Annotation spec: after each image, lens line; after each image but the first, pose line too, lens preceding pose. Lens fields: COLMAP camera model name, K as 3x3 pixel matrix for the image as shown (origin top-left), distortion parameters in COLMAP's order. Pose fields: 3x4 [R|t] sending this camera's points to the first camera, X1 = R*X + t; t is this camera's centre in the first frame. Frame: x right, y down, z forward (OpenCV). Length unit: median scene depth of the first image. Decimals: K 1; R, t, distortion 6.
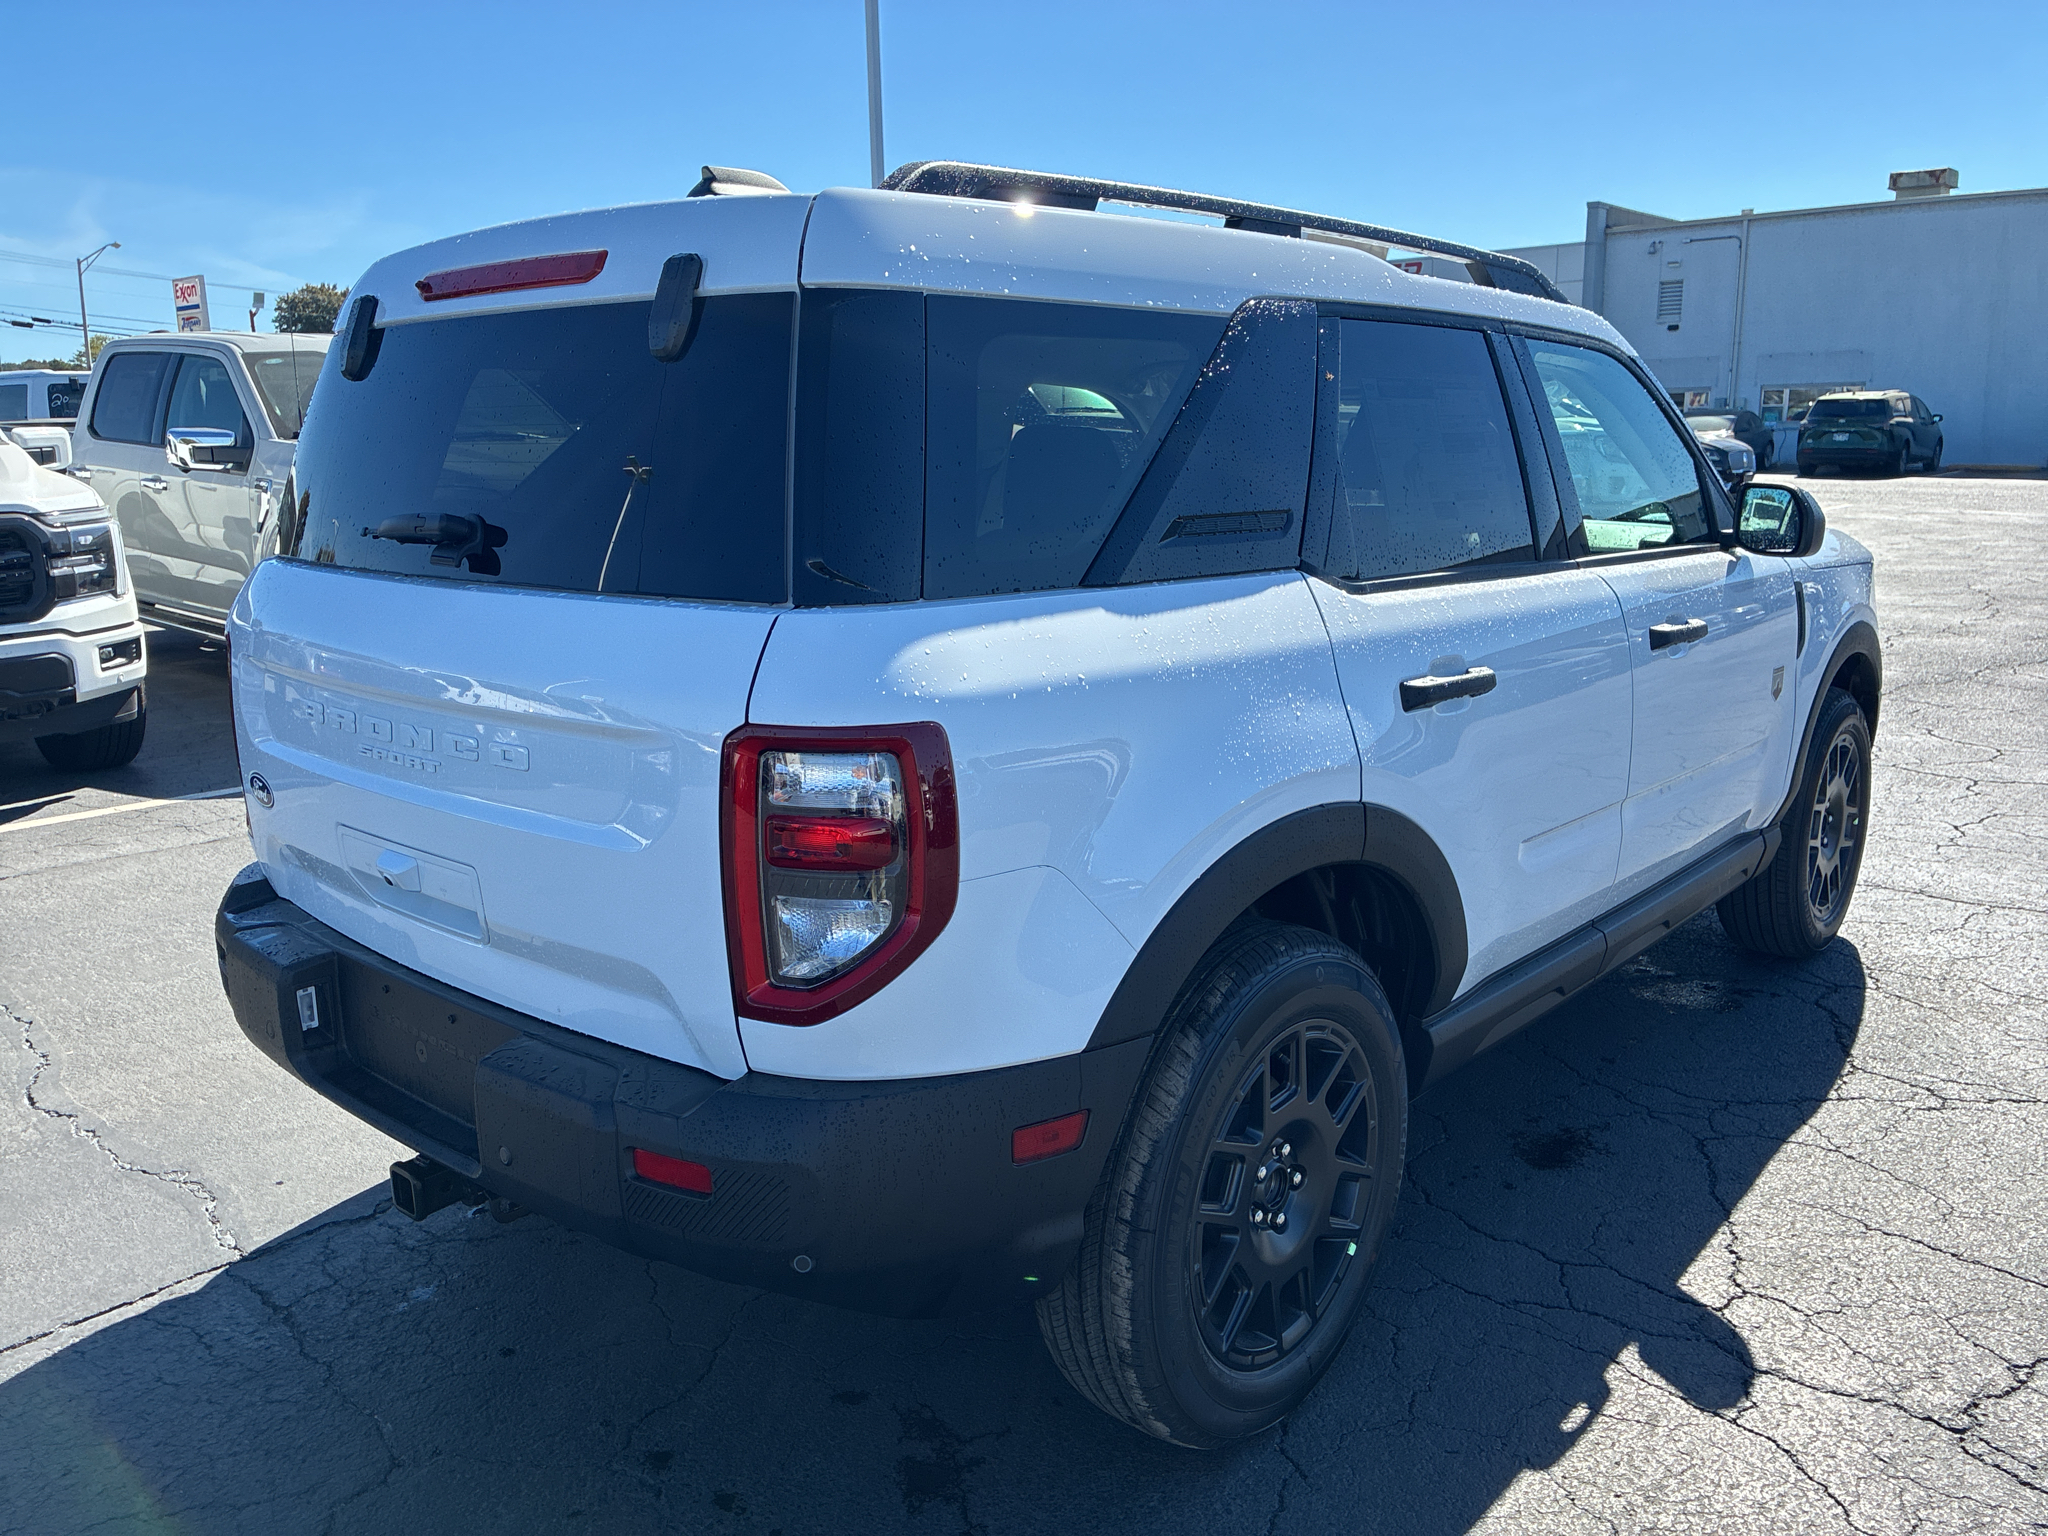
lens RADIAL K [[1589.5, 0, 1016.4], [0, 1589.5, 799.6], [0, 0, 1]] dist [0.060532, -0.084184]
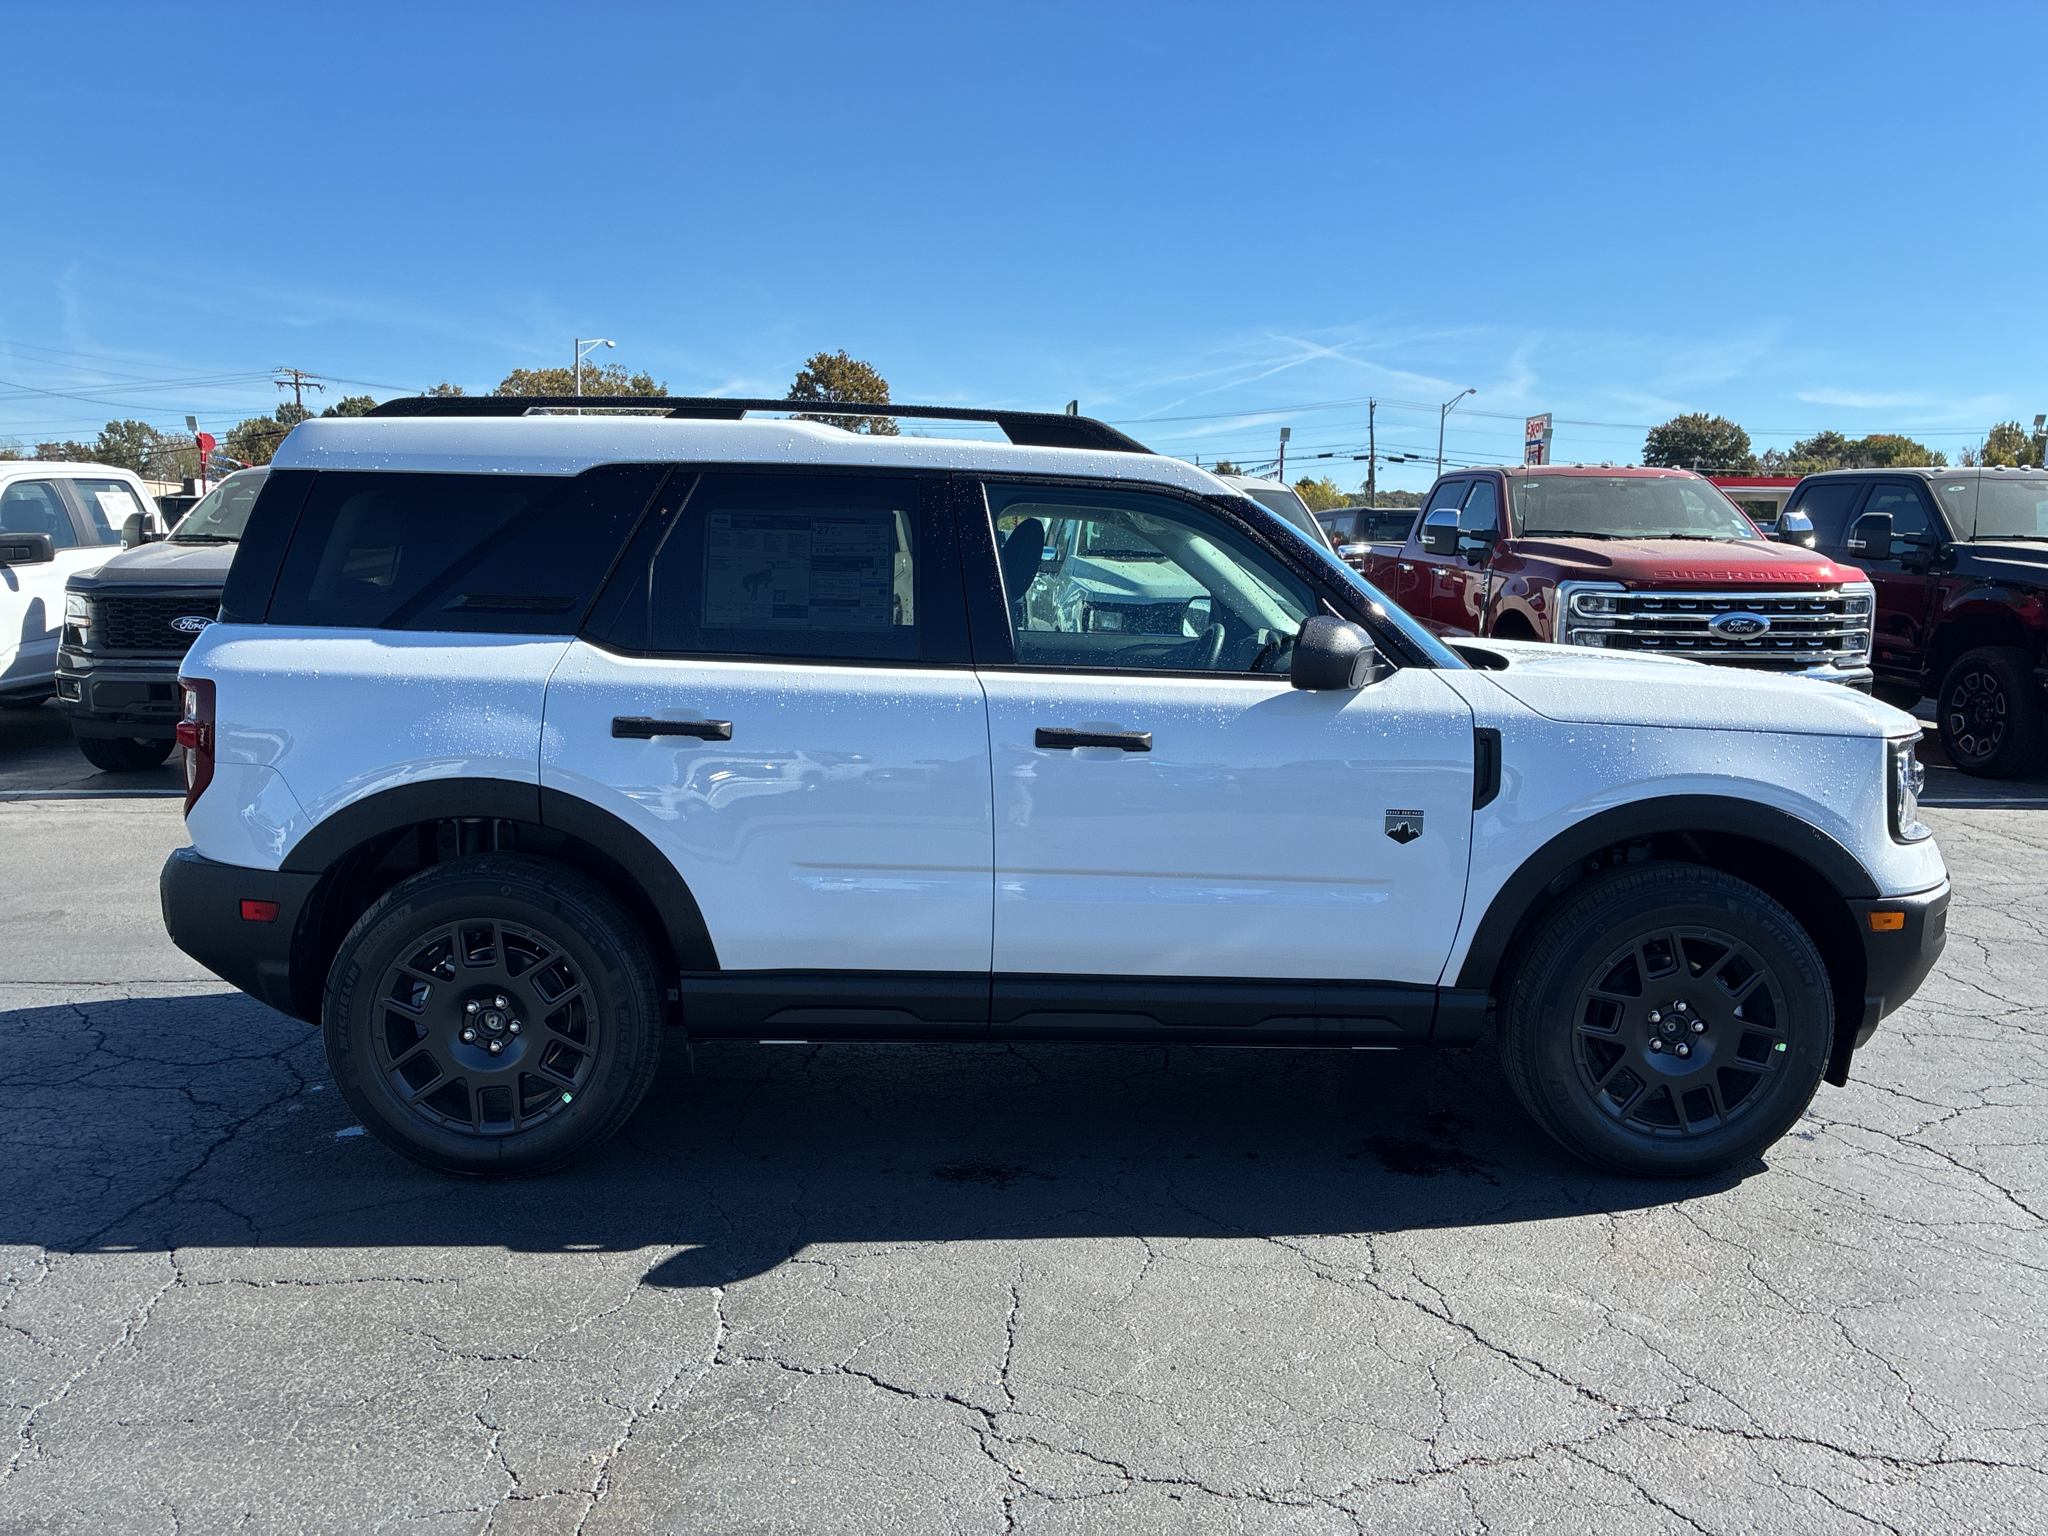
lens RADIAL K [[1589.5, 0, 1054.5], [0, 1589.5, 745.1], [0, 0, 1]] dist [0.060532, -0.084184]
pose [[0.672458, 0.112768, -0.731494, 1.456567], [-0.188932, 0.981736, -0.022338, -0.083395], [0.715615, 0.153224, 0.681482, 0.255182]]
